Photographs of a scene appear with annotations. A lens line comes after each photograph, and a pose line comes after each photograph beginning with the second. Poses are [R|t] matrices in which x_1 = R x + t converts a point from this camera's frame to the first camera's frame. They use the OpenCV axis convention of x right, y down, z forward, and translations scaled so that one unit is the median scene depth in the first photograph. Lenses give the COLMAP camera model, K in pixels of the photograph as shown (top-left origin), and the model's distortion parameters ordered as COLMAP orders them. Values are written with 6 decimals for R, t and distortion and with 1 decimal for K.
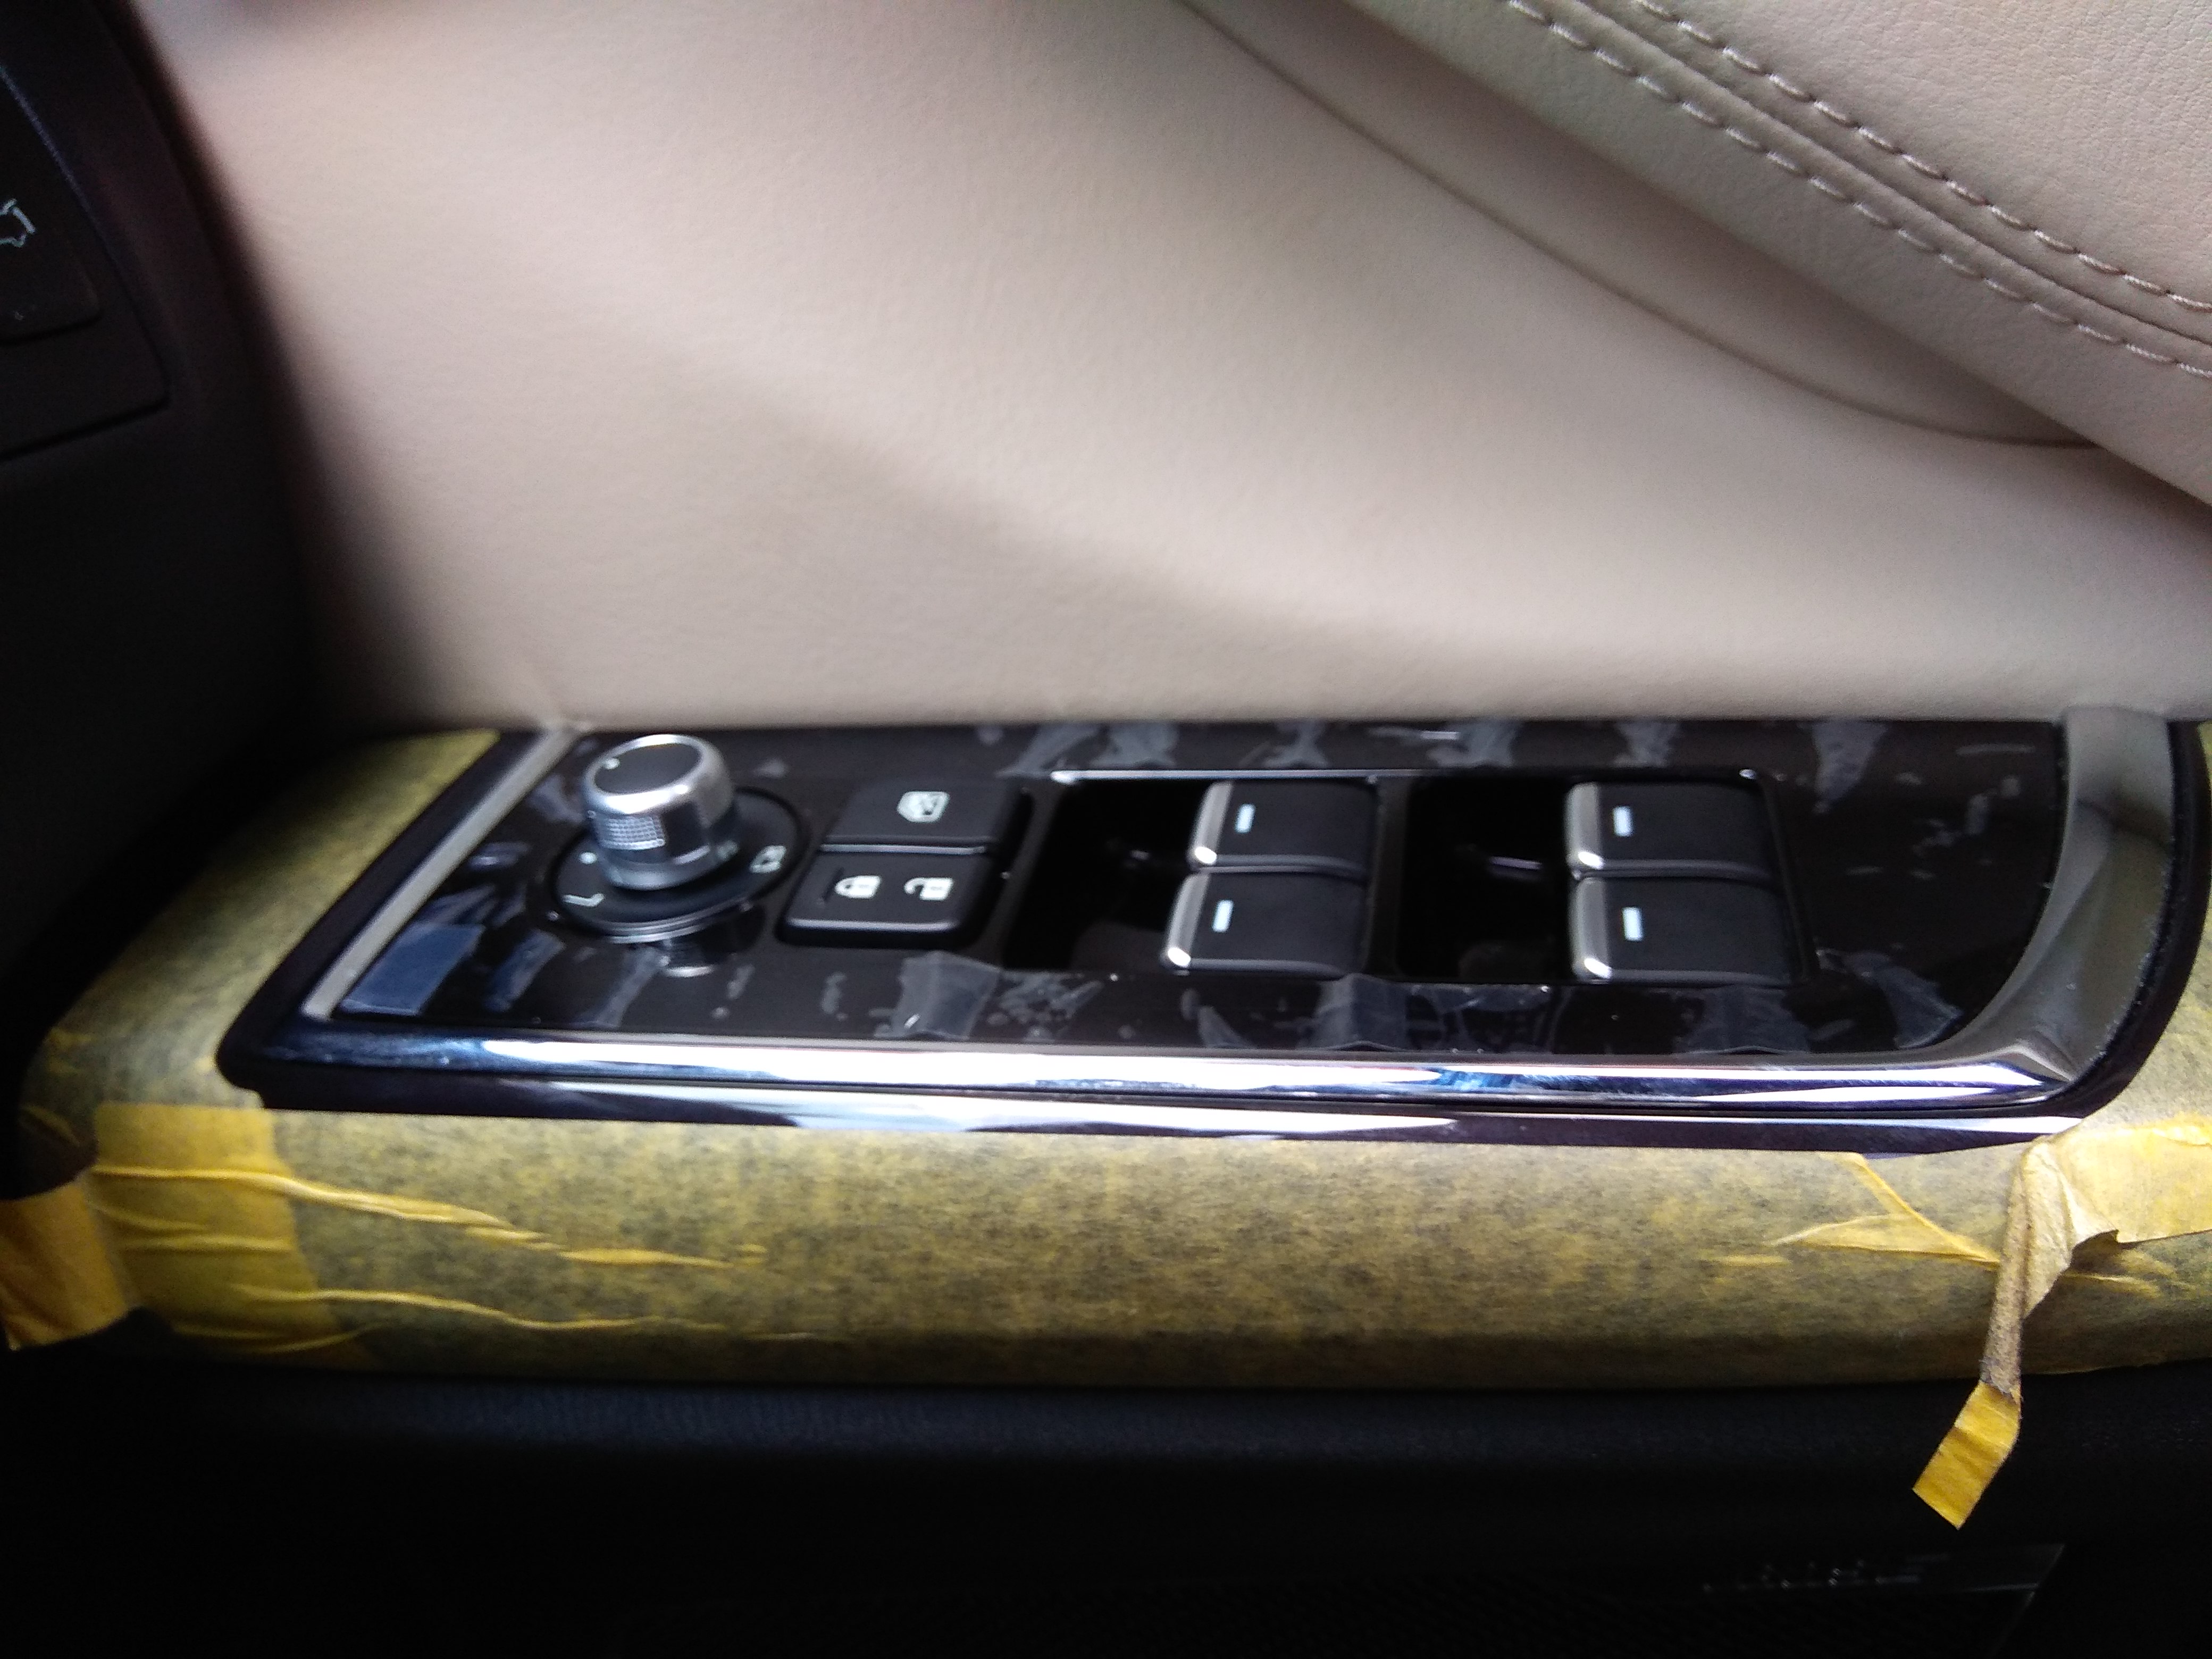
lens RADIAL K [[1693.3, 0, 1106.0], [0, 1693.3, 829.5], [0, 0, 1]] dist [0.075097, -0.149125]
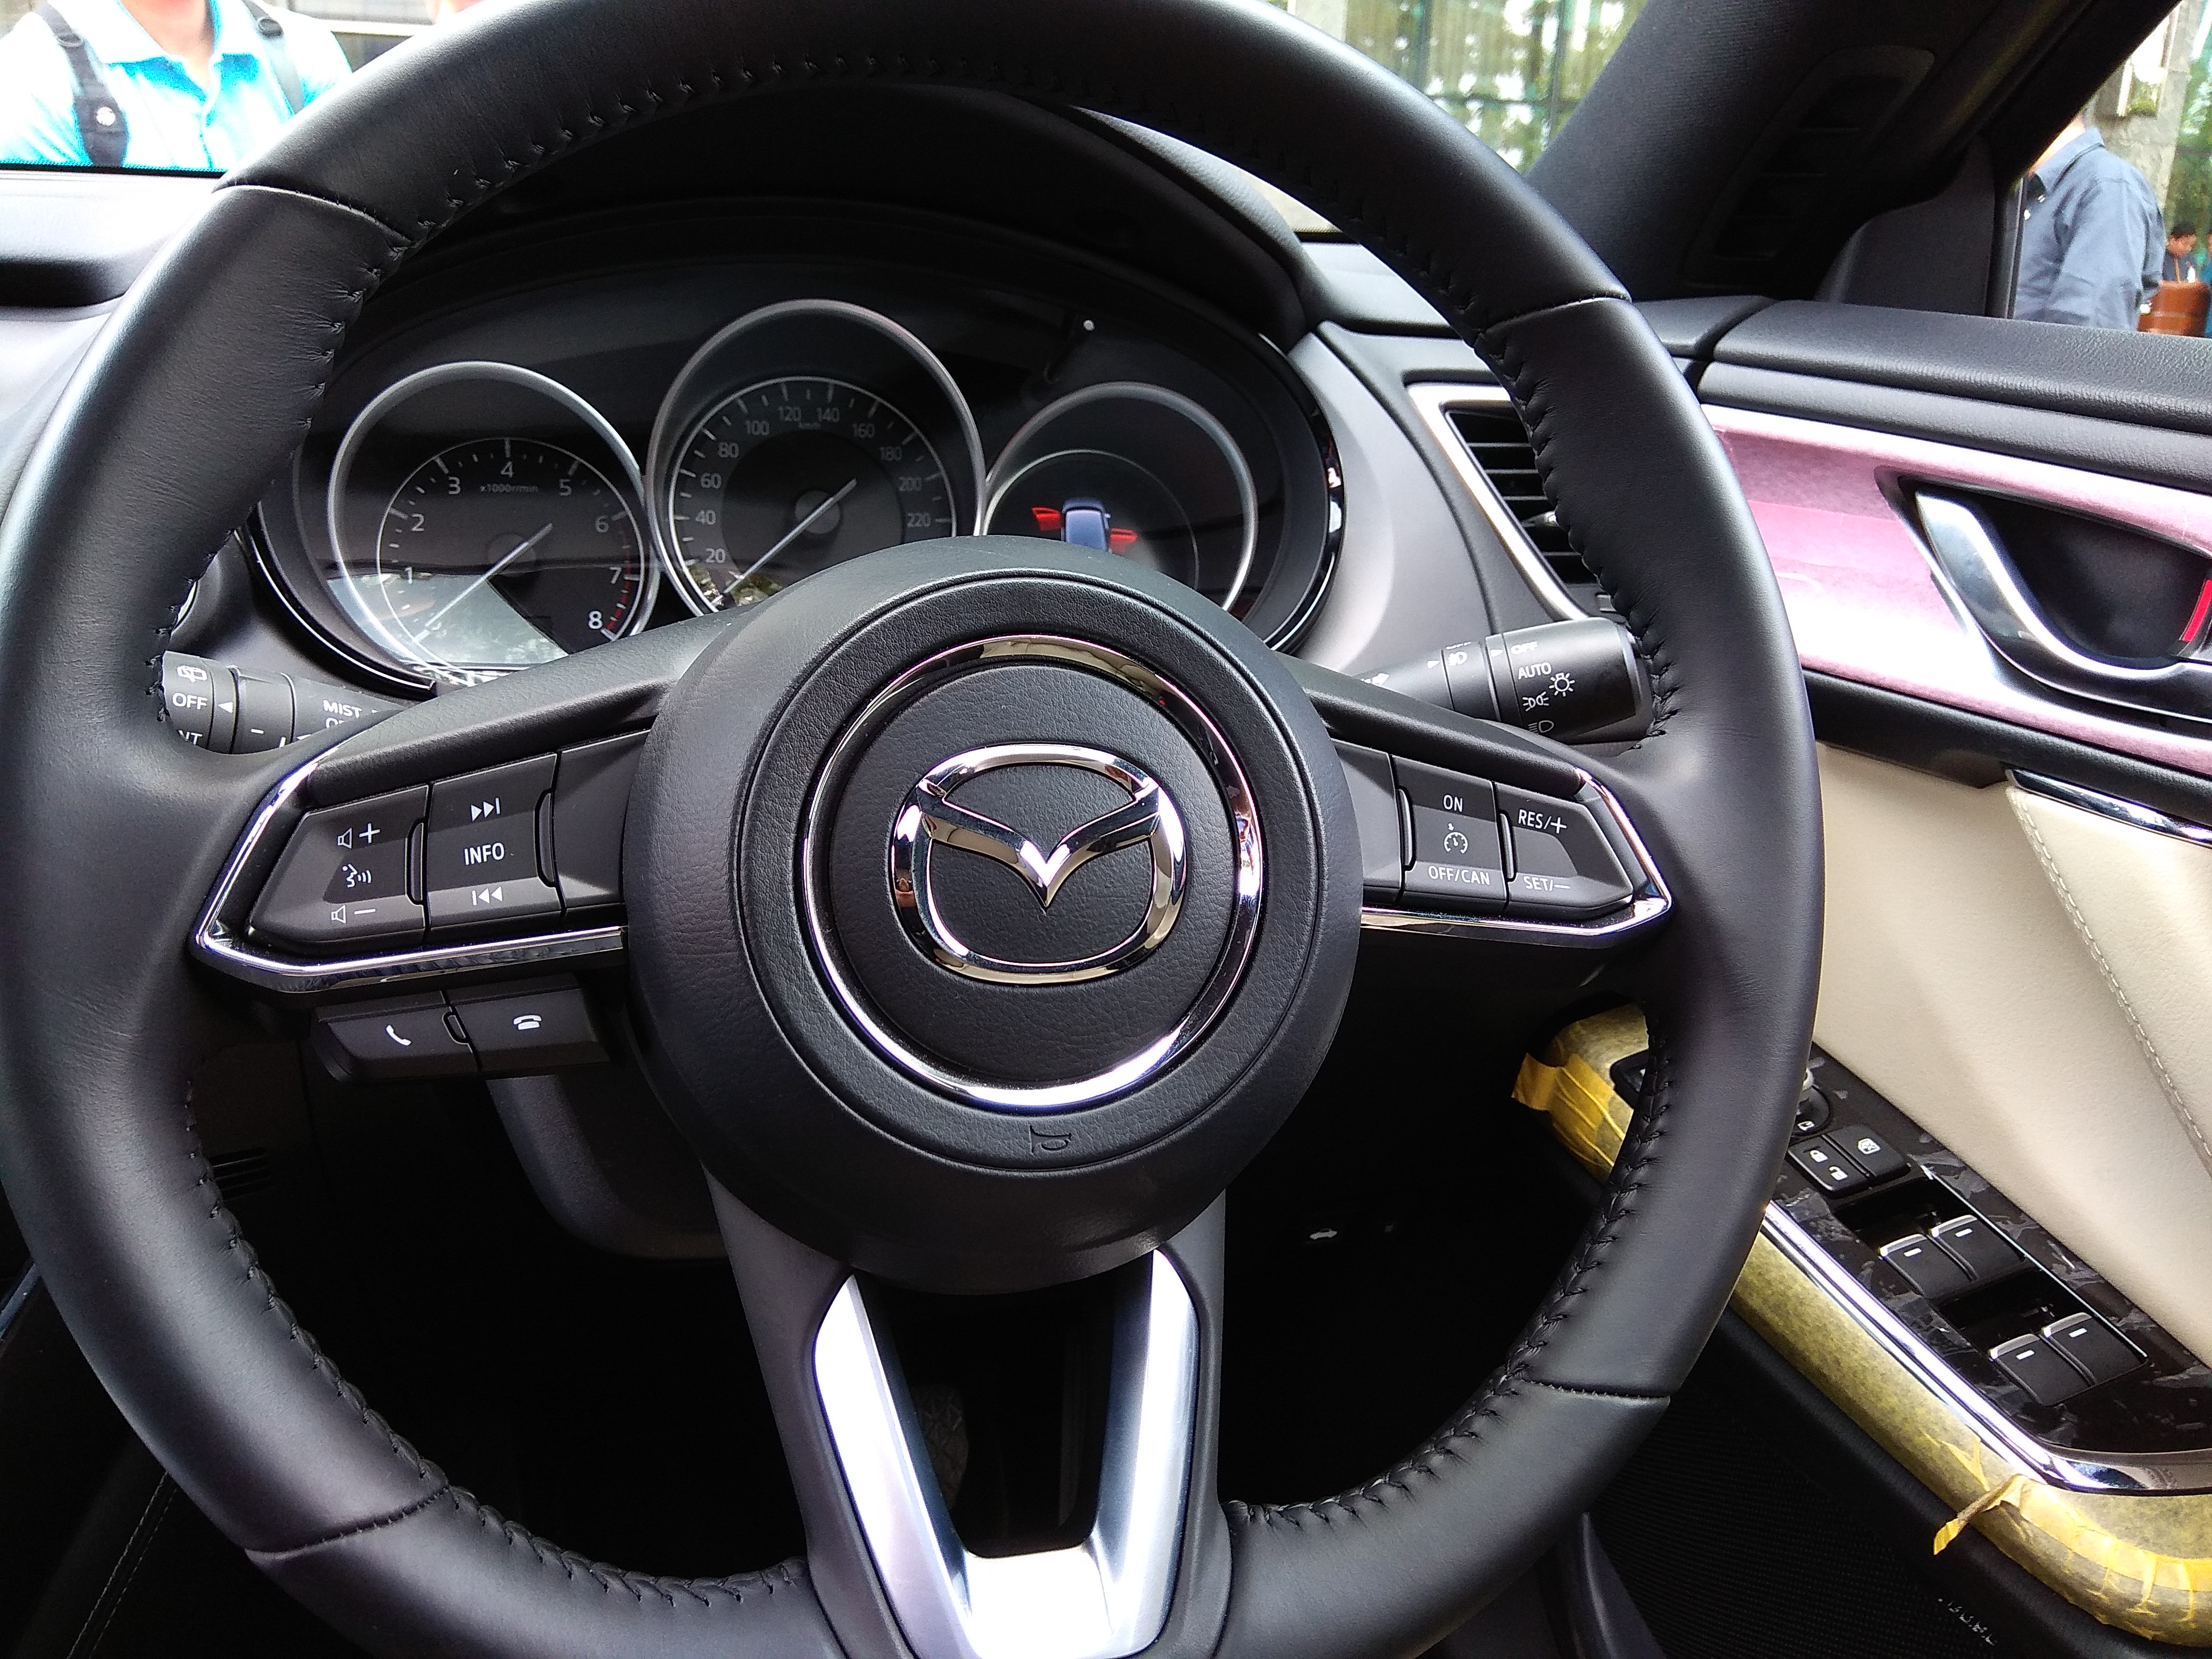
lens RADIAL K [[1693.3, 0, 1106.0], [0, 1693.3, 829.5], [0, 0, 1]] dist [0.075097, -0.149125]
pose [[0.540292, 0.521483, -0.660409, 0.834141], [-0.473734, 0.837135, 0.273462, -0.659840], [0.695457, 0.165110, 0.699341, -1.944033]]
